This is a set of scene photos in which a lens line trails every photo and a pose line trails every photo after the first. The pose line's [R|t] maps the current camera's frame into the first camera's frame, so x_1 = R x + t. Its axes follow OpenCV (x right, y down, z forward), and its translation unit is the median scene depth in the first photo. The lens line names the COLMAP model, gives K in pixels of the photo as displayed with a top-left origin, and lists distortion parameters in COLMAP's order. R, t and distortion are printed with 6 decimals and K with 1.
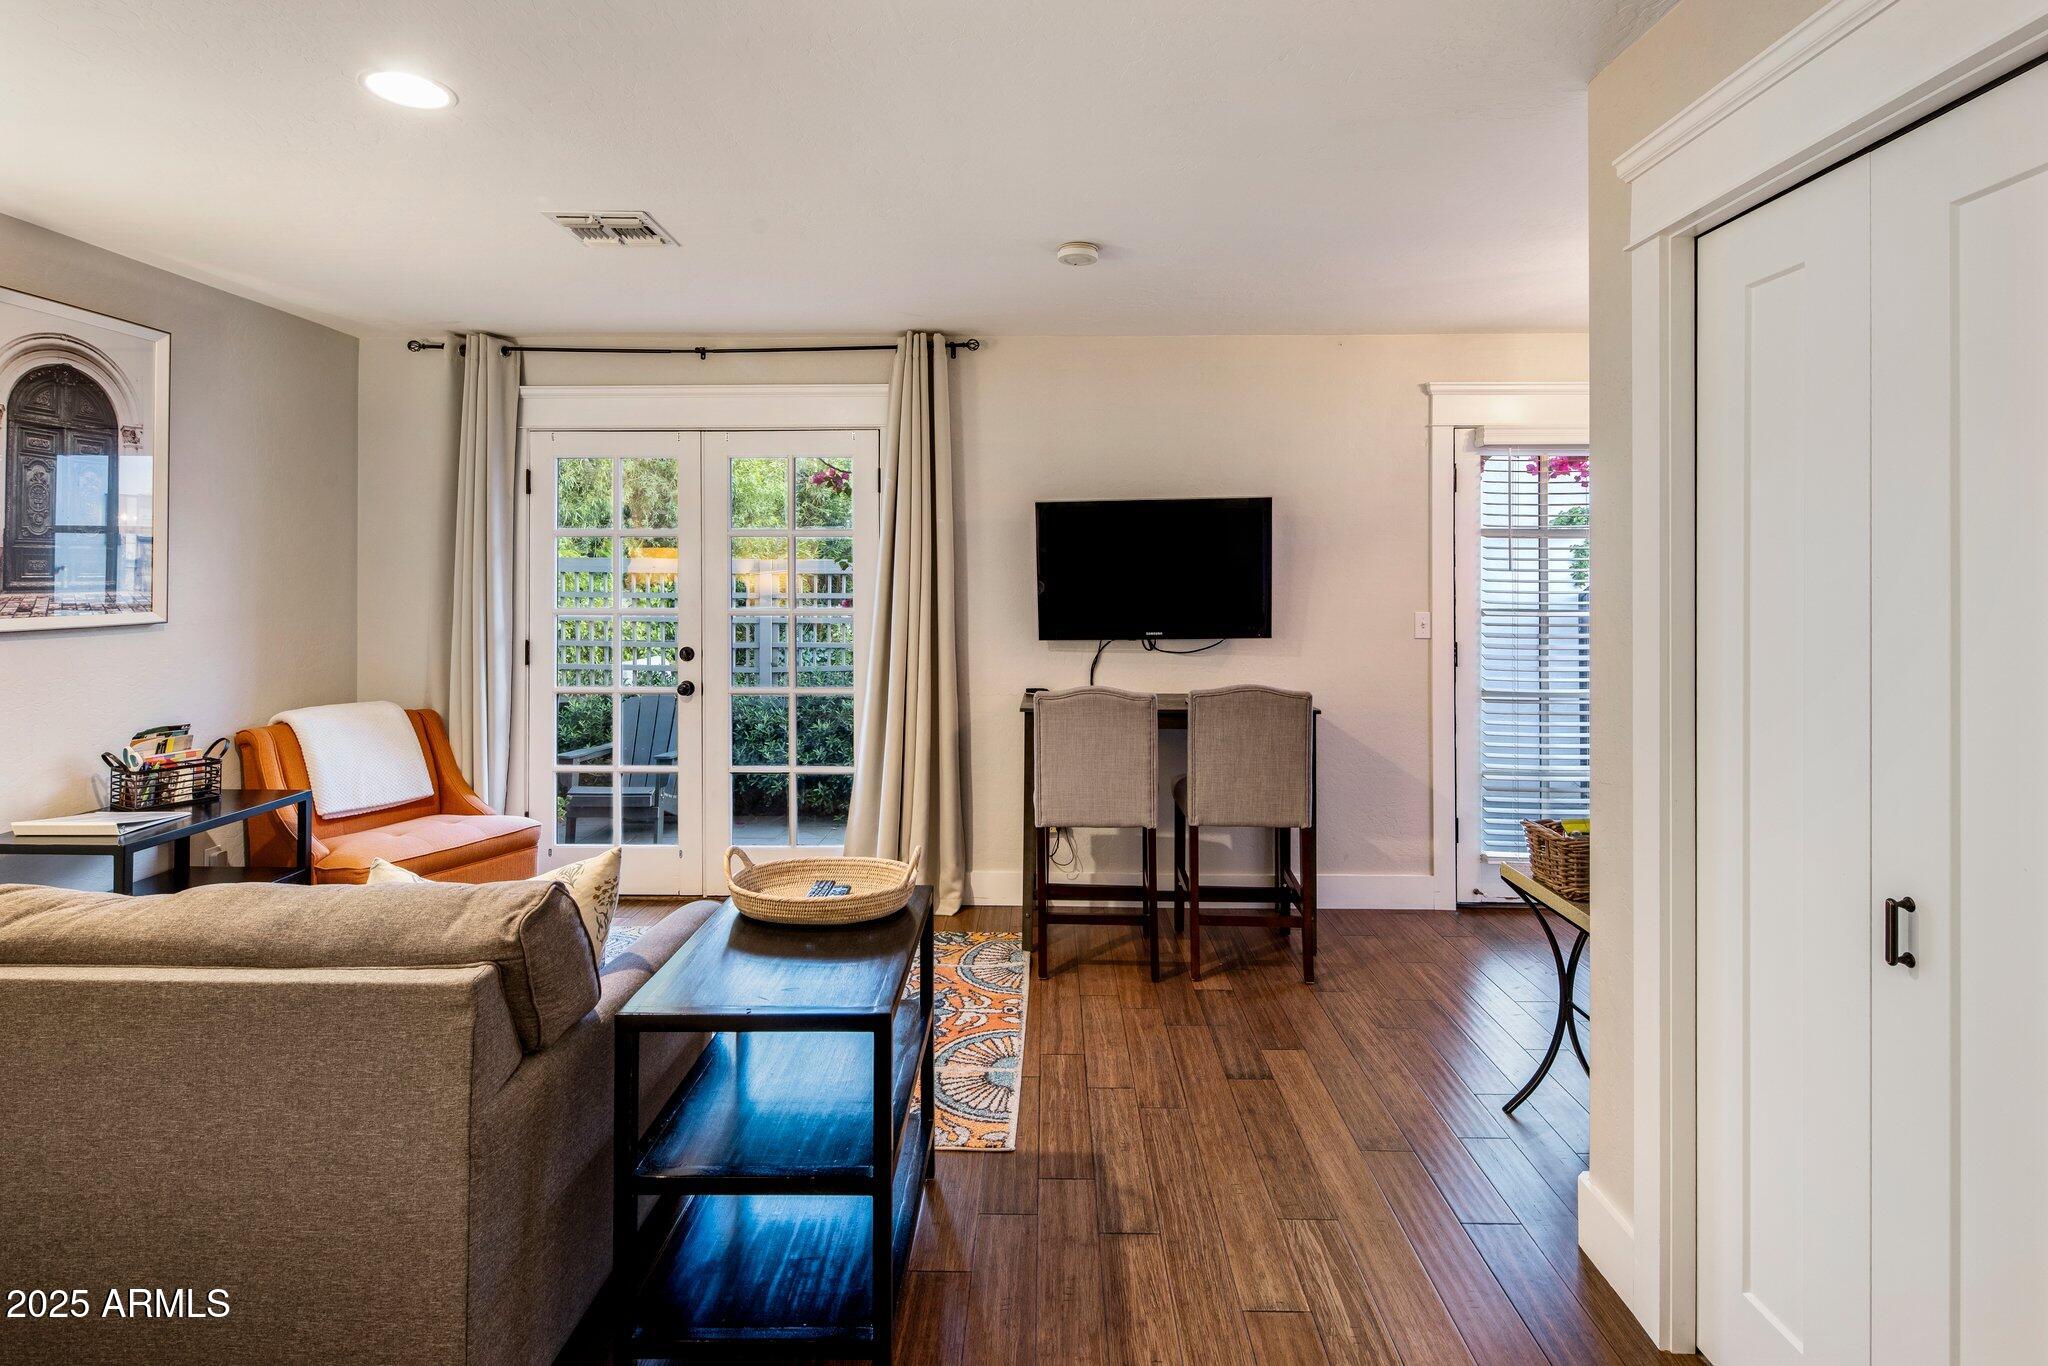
lens RADIAL K [[1005.7, 0, 1026.0], [0, 1005.7, 562.1], [0, 0, 1]] dist [0.001406, -0.001350]
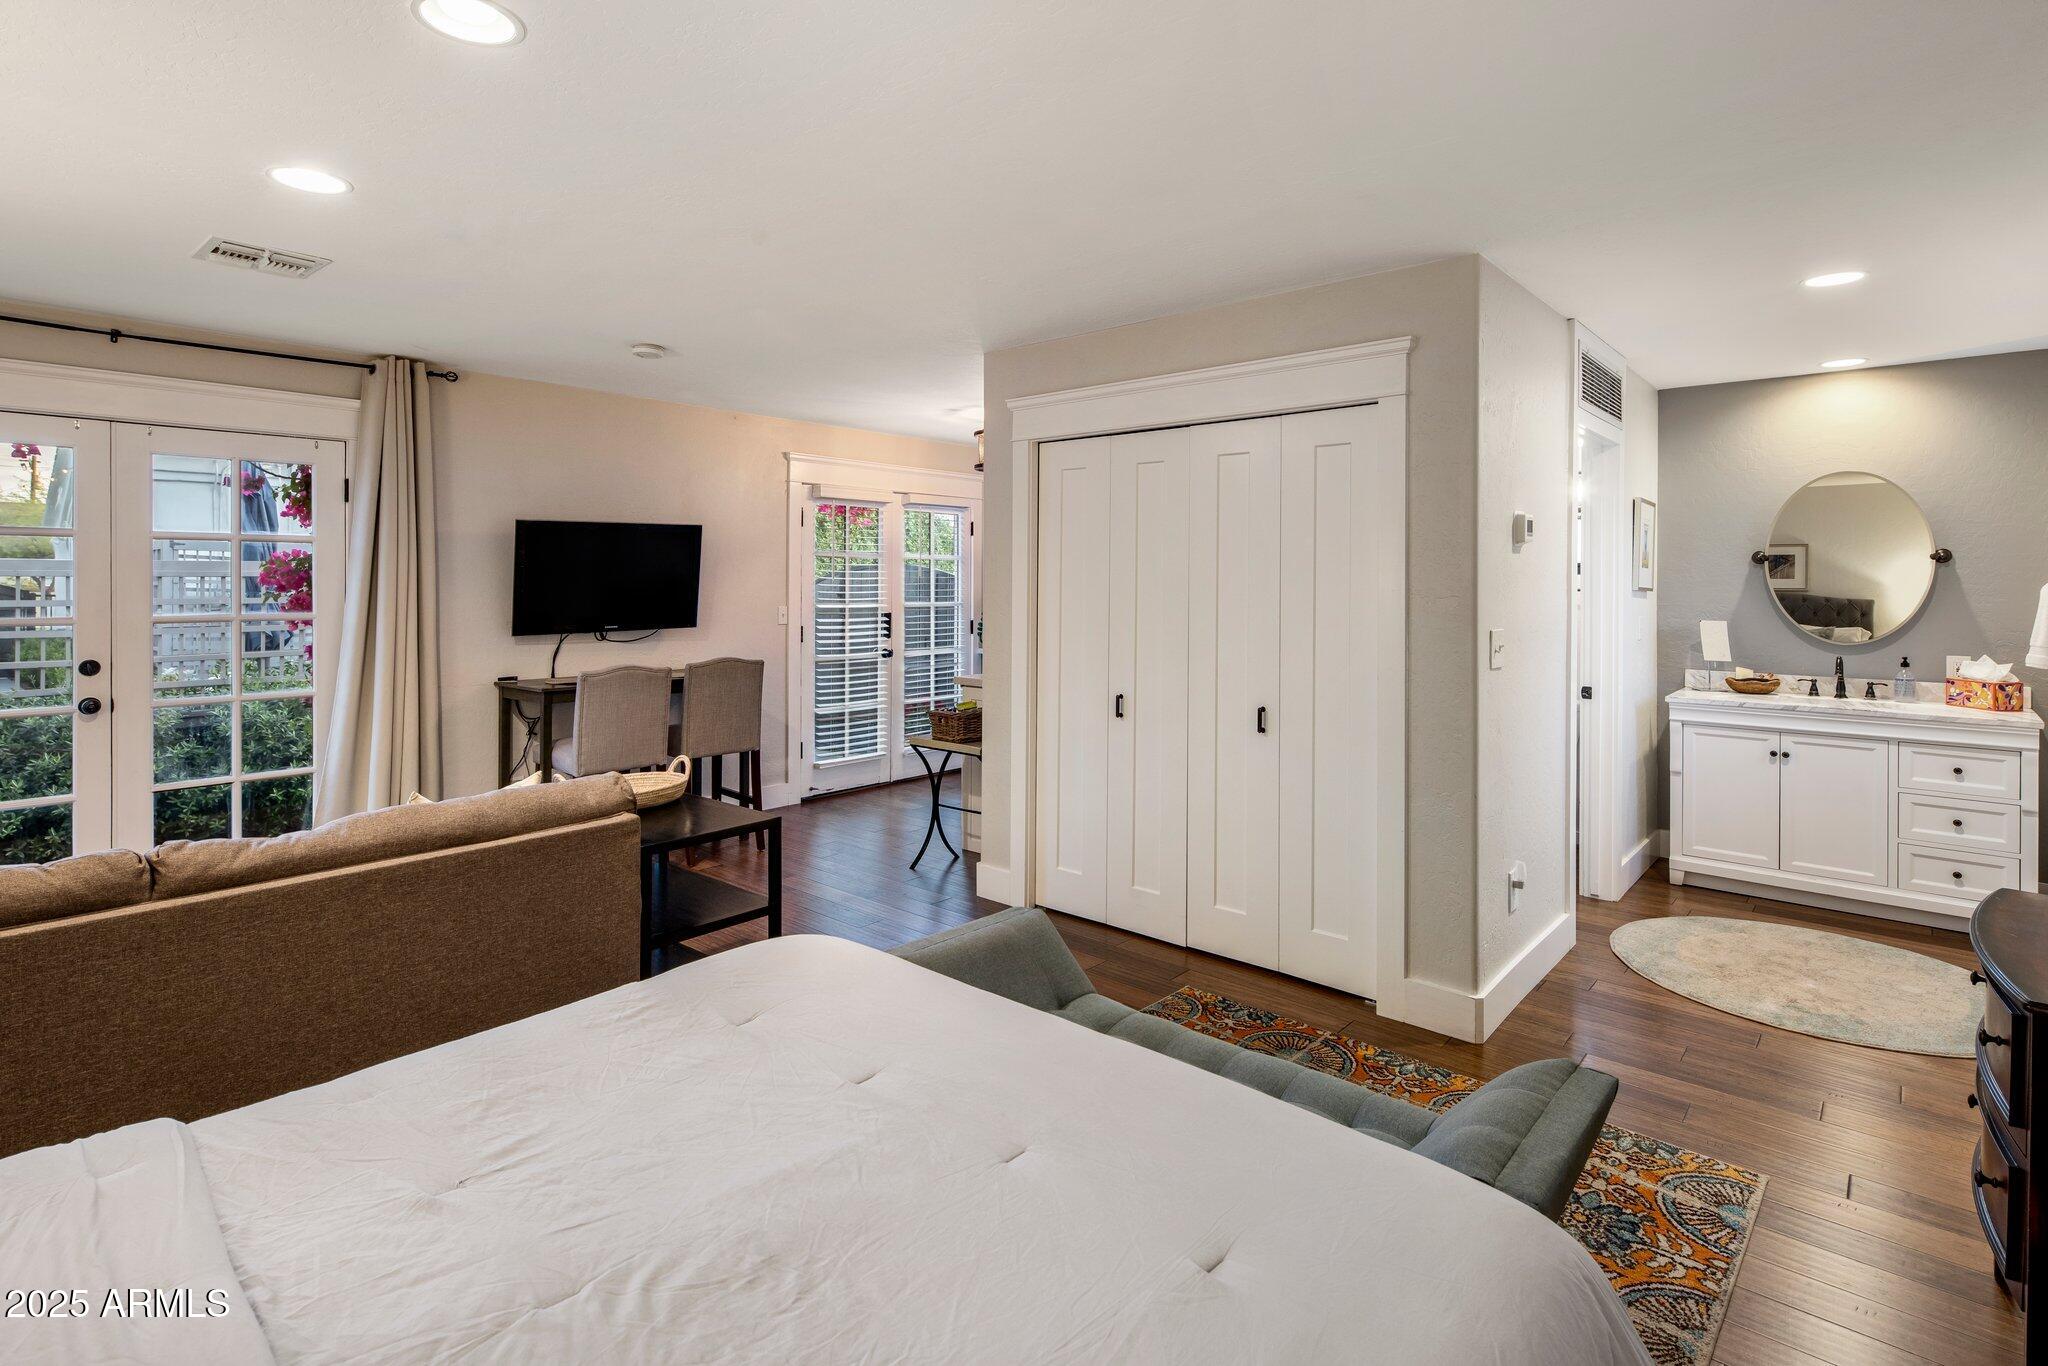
lens RADIAL K [[993.1, 0, 1016.6], [0, 993.1, 578.4], [0, 0, 1]] dist [-0.002193, -0.000675]
pose [[0.652689, 0.004163, 0.757614, -0.508464], [-0.014930, 0.999861, 0.007369, -0.008157], [-0.757479, -0.016121, 0.652661, -0.221347]]
